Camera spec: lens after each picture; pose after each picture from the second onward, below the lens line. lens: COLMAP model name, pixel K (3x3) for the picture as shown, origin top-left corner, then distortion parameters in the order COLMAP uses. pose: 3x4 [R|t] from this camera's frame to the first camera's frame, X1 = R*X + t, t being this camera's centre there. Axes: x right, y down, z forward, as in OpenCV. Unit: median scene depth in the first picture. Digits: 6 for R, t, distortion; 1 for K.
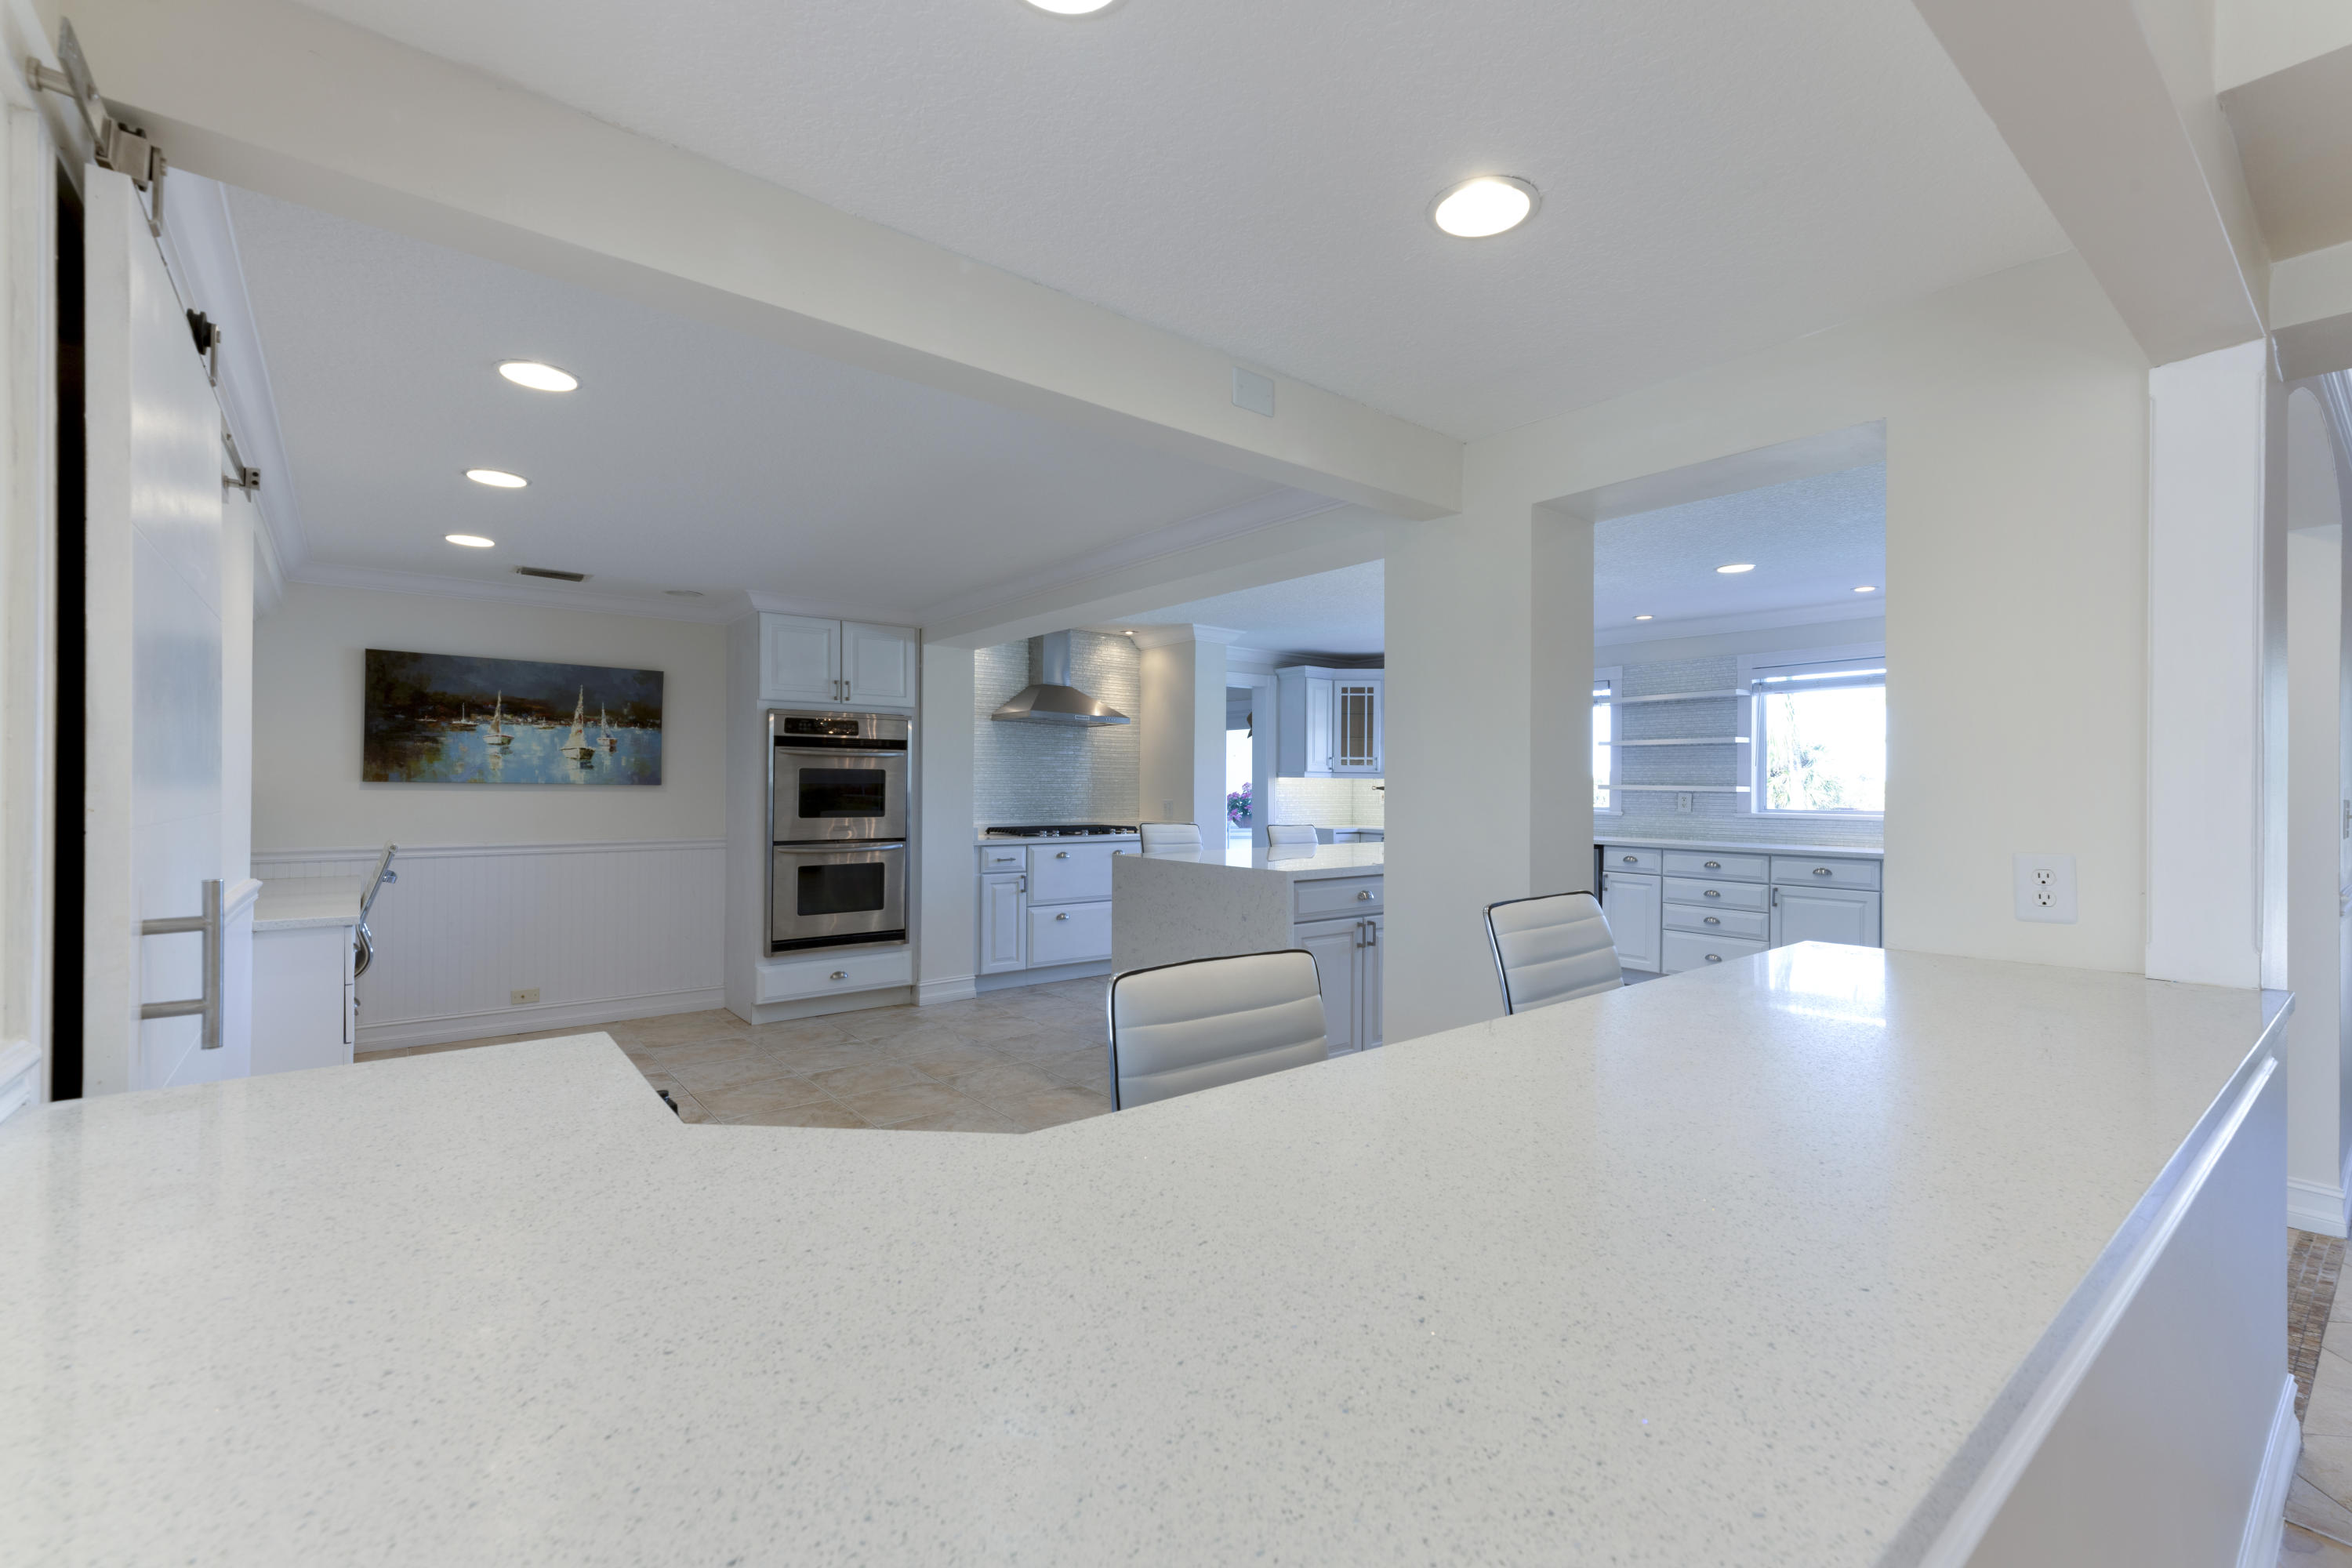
lens RADIAL K [[994.7, 0, 1188.8], [0, 994.7, 770.9], [0, 0, 1]] dist [0.013547, -0.000441]
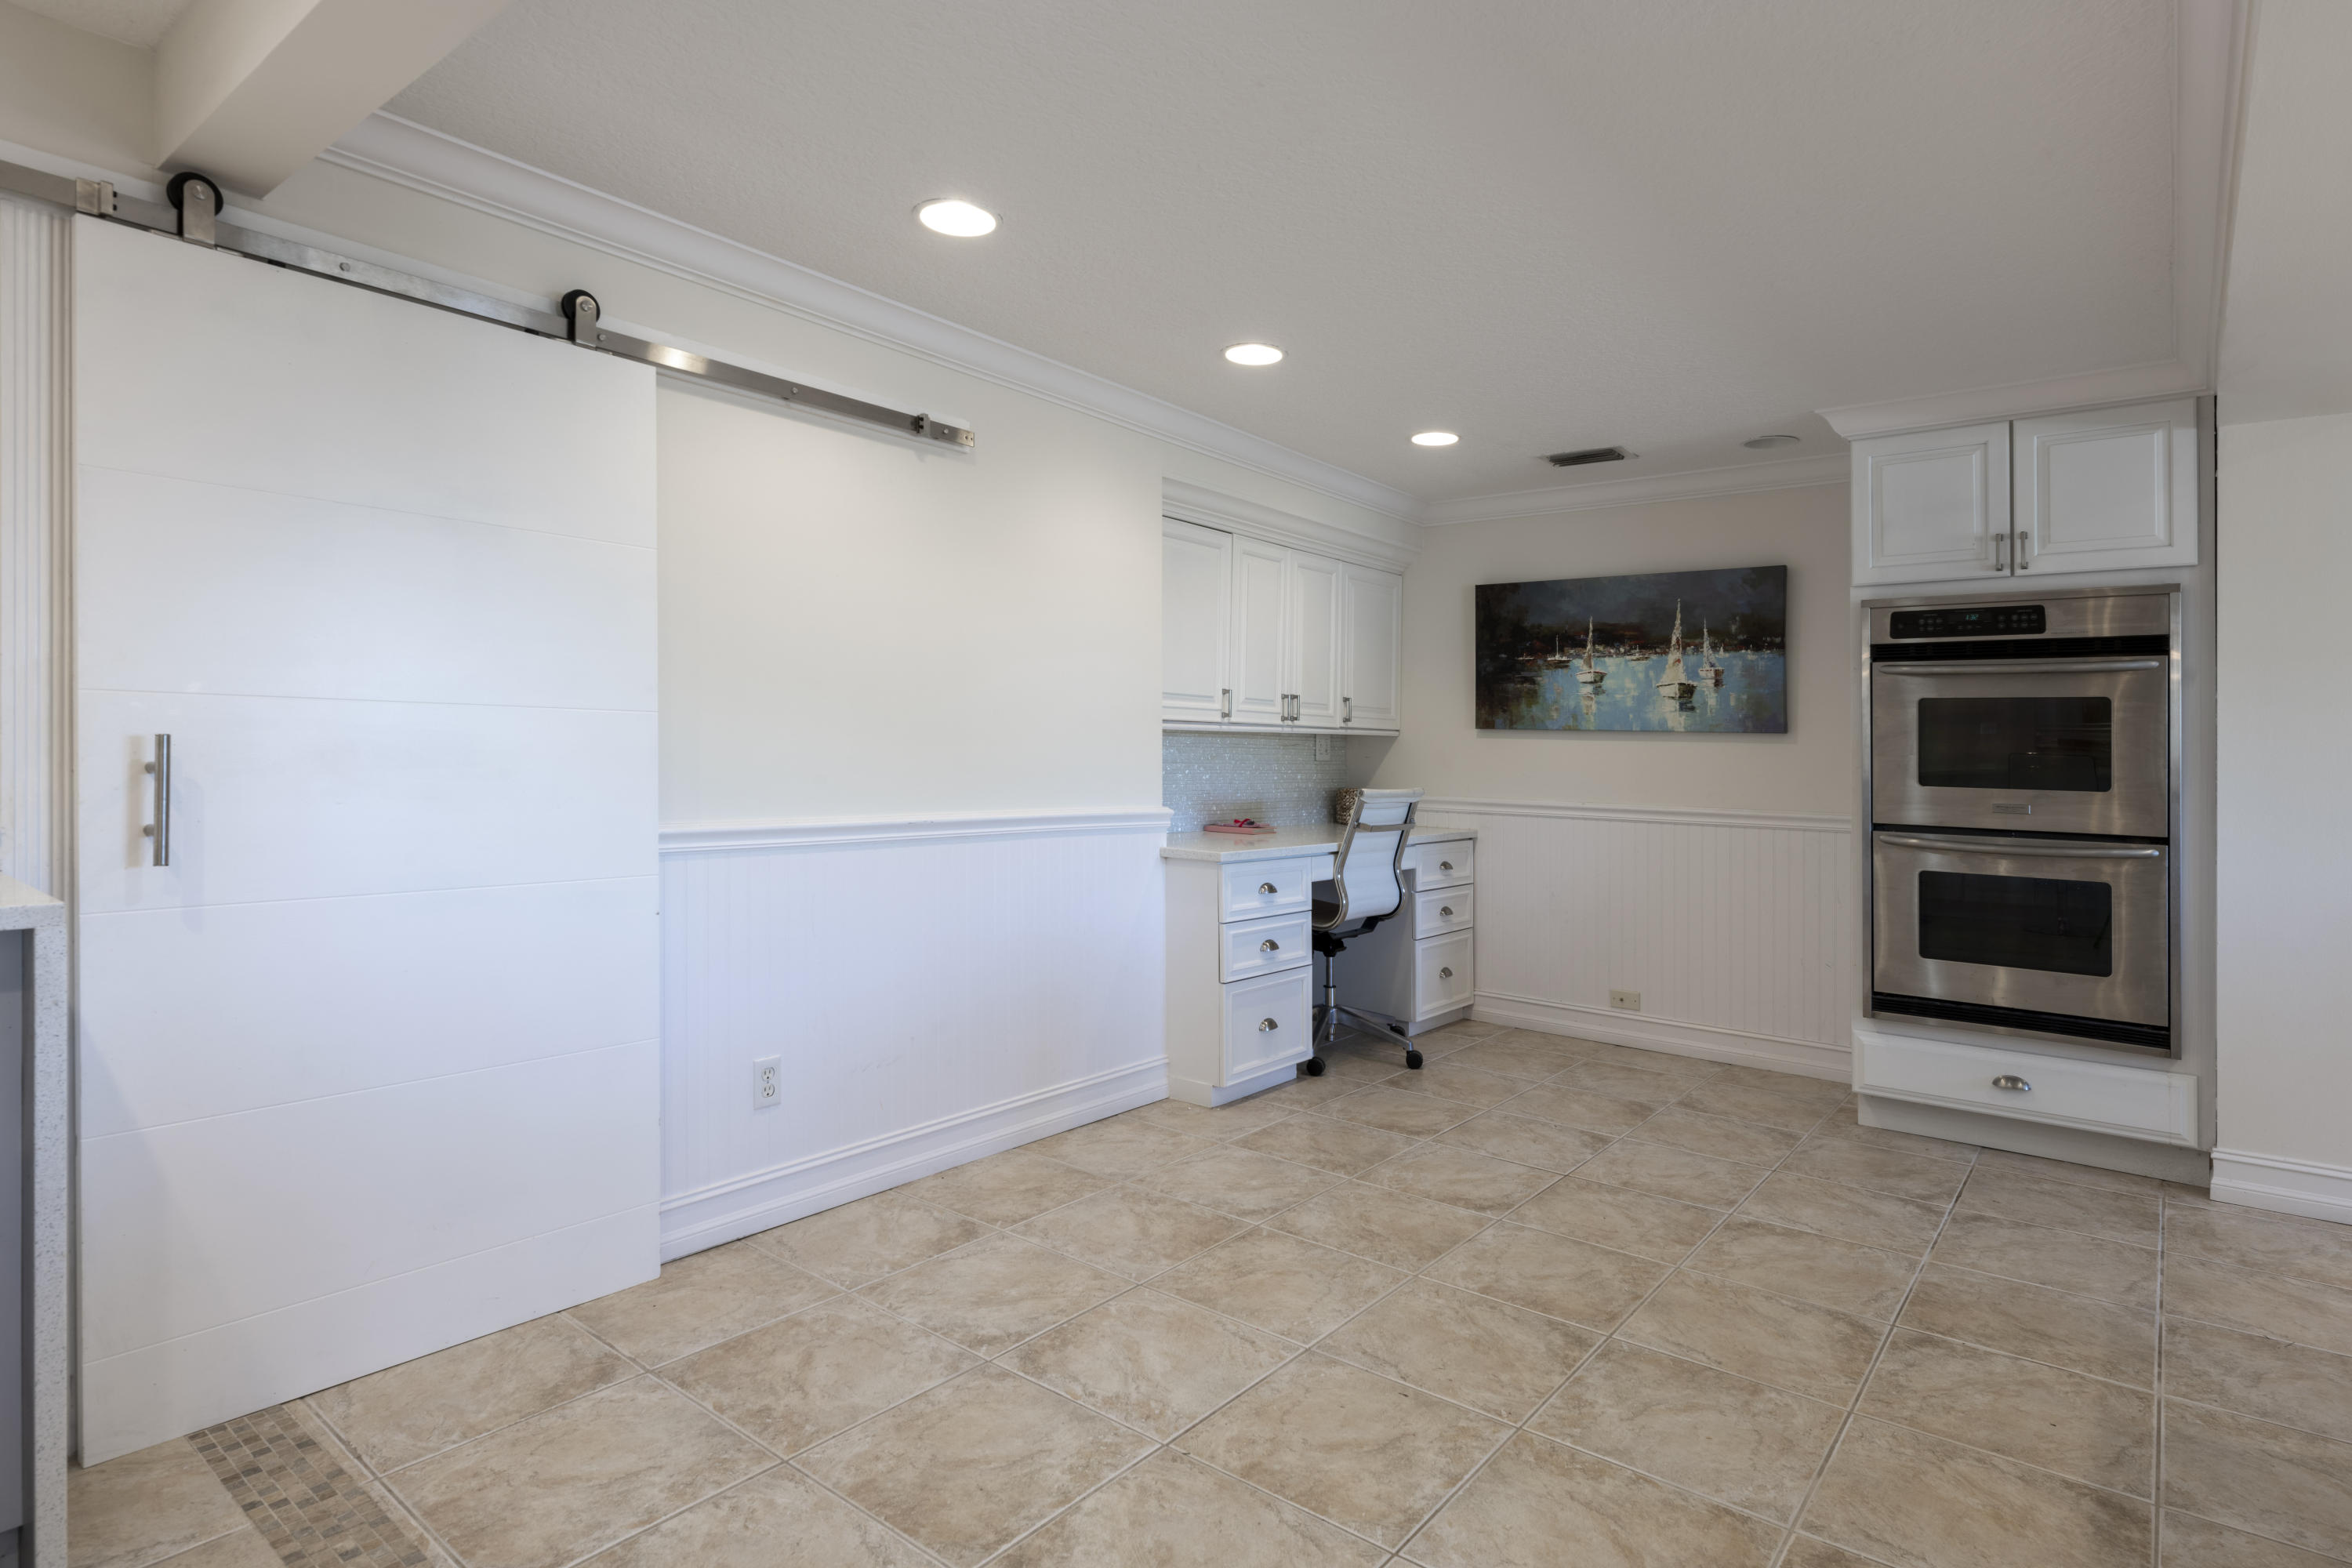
lens RADIAL K [[1220.3, 0, 1220.8], [0, 1220.3, 752.2], [0, 0, 1]] dist [-0.000429, -0.000032]
pose [[0.241216, 0.000406, -0.970471, 0.191267], [-0.004041, 0.999992, -0.000586, 0.030188], [0.970463, 0.004063, 0.241215, 0.444948]]
